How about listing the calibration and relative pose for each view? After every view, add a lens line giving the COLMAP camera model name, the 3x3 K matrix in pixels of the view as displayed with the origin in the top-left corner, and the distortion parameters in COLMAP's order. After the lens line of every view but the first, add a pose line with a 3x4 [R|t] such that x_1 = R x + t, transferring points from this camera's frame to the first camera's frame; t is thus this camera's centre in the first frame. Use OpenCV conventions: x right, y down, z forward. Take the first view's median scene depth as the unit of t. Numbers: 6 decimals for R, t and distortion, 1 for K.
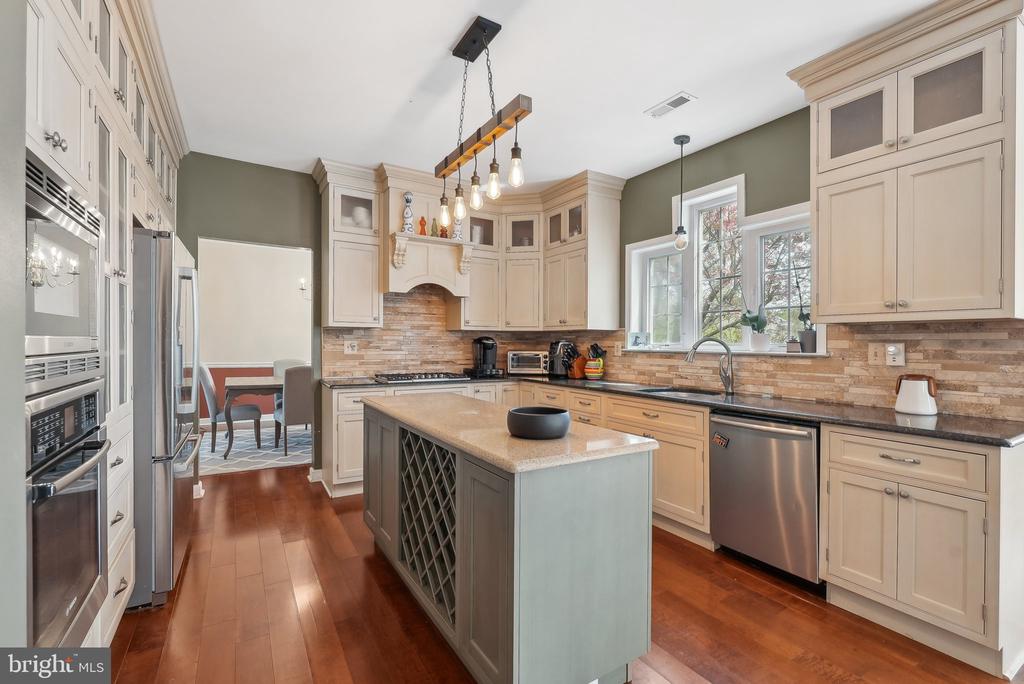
lens RADIAL K [[459.6, 0, 517.5], [0, 459.6, 342.0], [0, 0, 1]] dist [-0.015428, 0.000171]
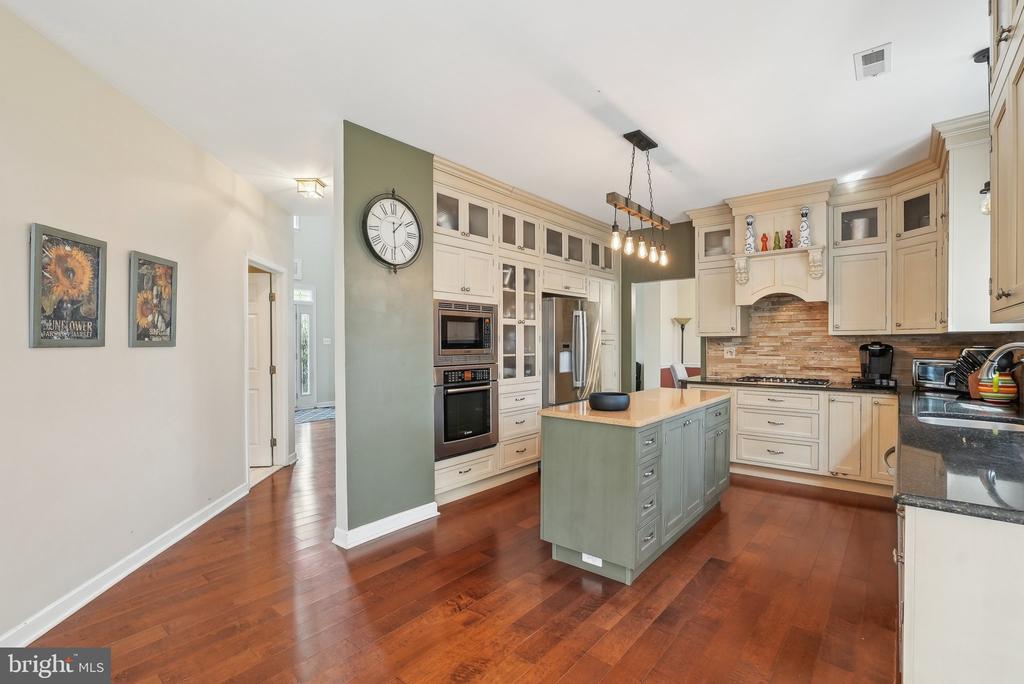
lens RADIAL K [[466.5, 0, 509.5], [0, 466.5, 344.2], [0, 0, 1]] dist [-0.022908, 0.009247]
pose [[0.298772, -0.008229, -0.954289, 0.623798], [0.005566, 0.999961, -0.006880, -0.005291], [0.954308, -0.003256, 0.298806, 0.084214]]
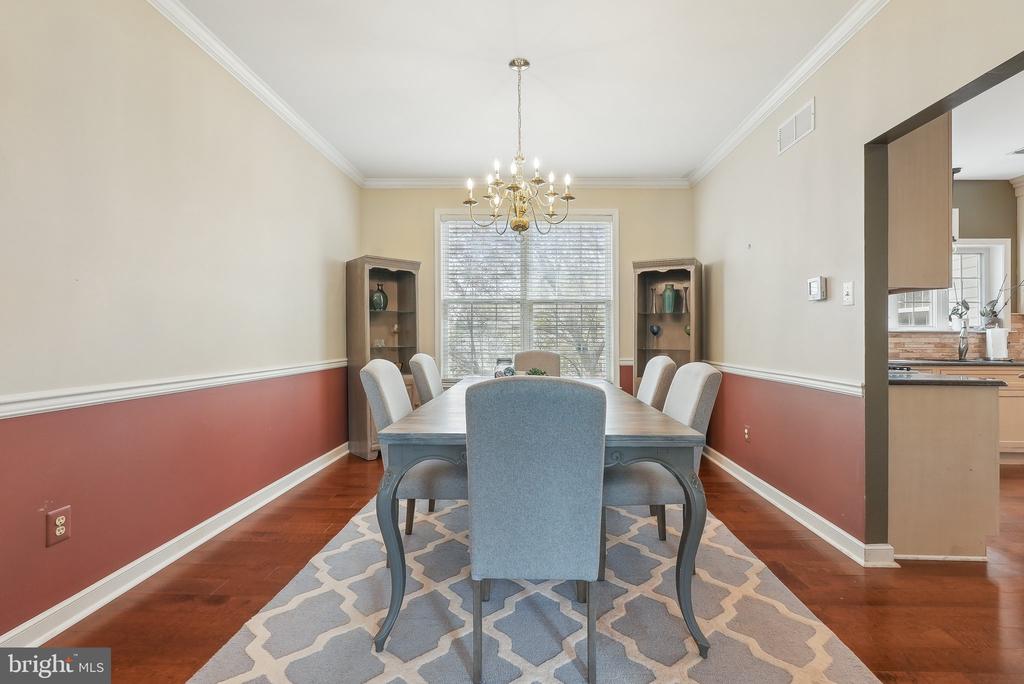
lens RADIAL K [[458.5, 0, 515.2], [0, 458.5, 331.7], [0, 0, 1]] dist [-0.010972, 0.000249]
pose [[0.551187, -0.001701, 0.834380, -1.101870], [-0.002183, 0.999992, 0.003480, 0.015871], [-0.834379, -0.003739, 0.551178, 1.019131]]
